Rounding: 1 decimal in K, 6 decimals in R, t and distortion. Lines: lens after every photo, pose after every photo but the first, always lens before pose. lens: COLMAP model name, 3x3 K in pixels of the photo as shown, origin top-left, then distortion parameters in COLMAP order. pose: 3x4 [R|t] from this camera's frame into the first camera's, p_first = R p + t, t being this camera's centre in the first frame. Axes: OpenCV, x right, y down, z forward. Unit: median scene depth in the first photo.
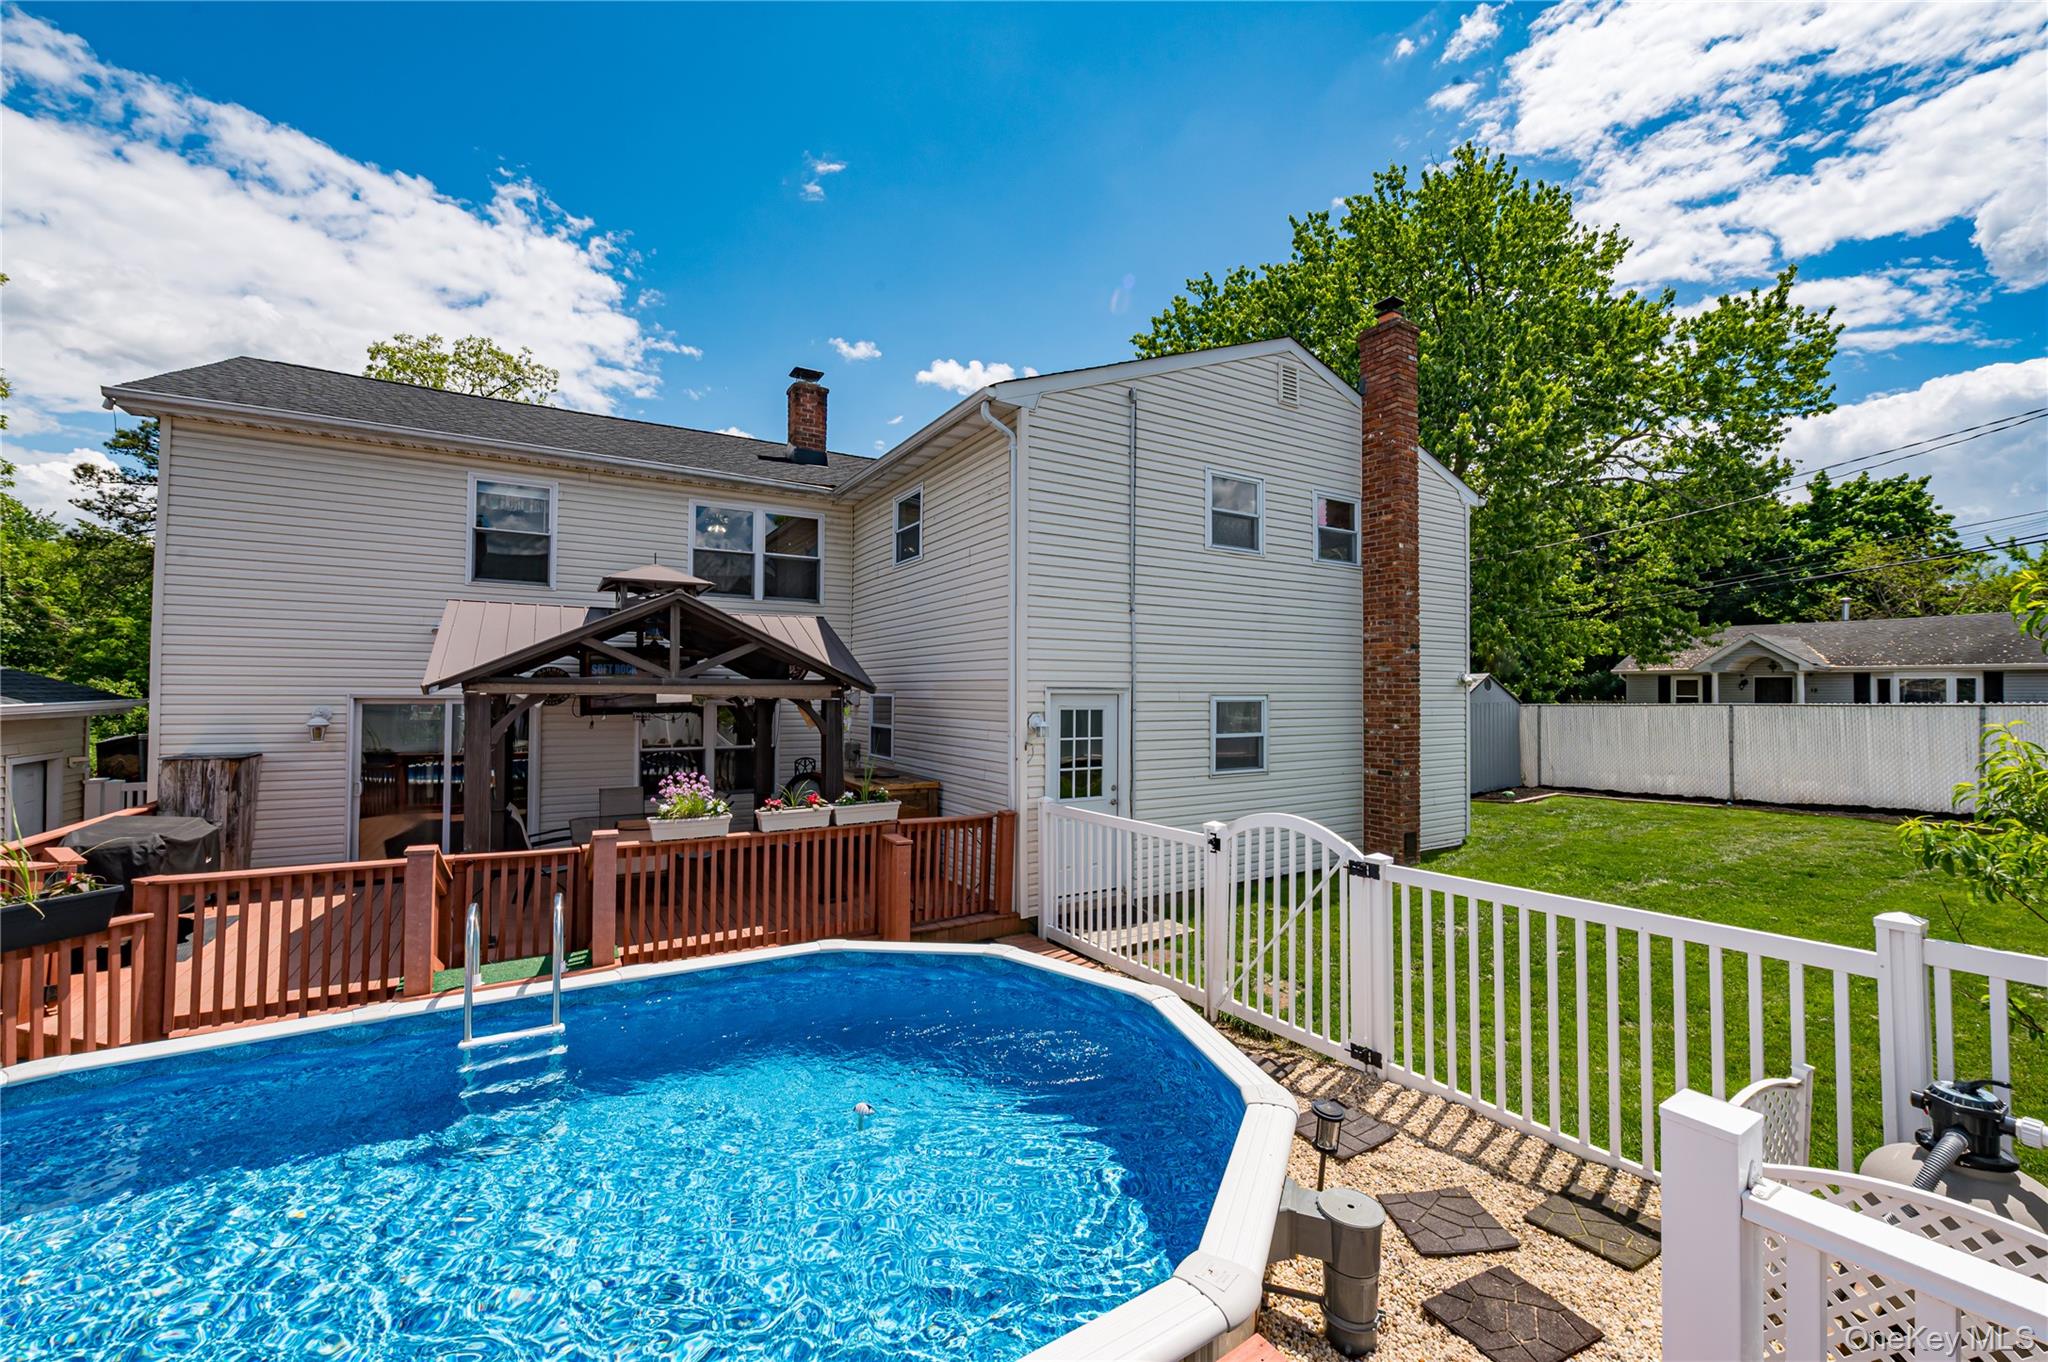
lens RADIAL K [[809.4, 0, 1021.6], [0, 809.4, 674.4], [0, 0, 1]] dist [-0.000176, -0.001749]
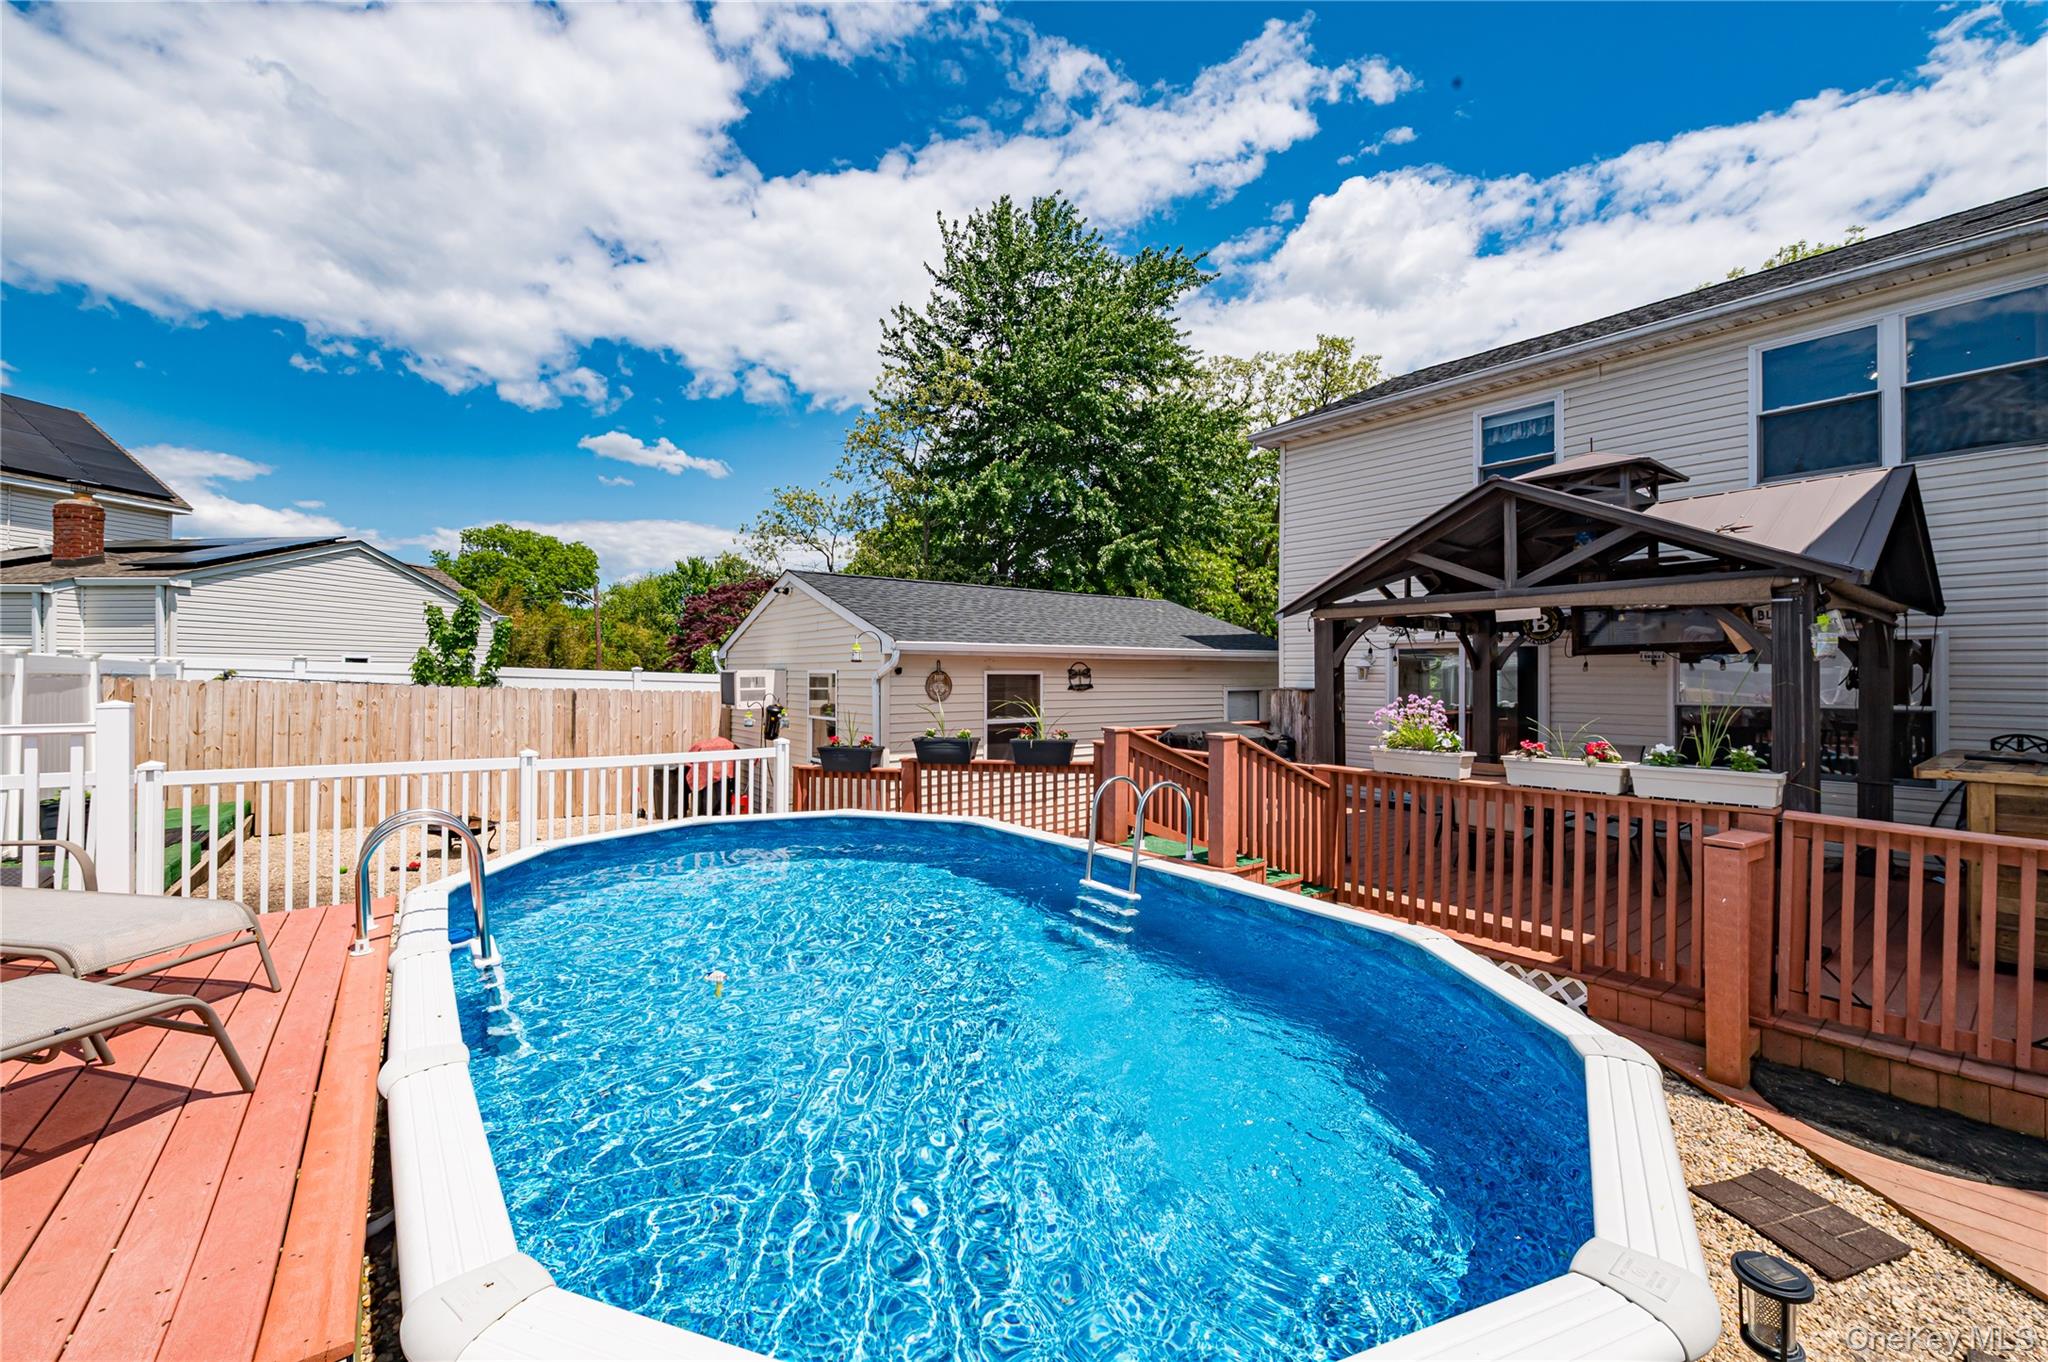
lens RADIAL K [[809.4, 0, 1020.7], [0, 809.4, 673.8], [0, 0, 1]] dist [-0.000176, -0.001749]
pose [[0.119379, -0.005513, -0.992833, 0.229150], [0.016183, 0.999863, -0.003606, 0.064036], [0.992717, -0.015637, 0.119452, 0.336473]]
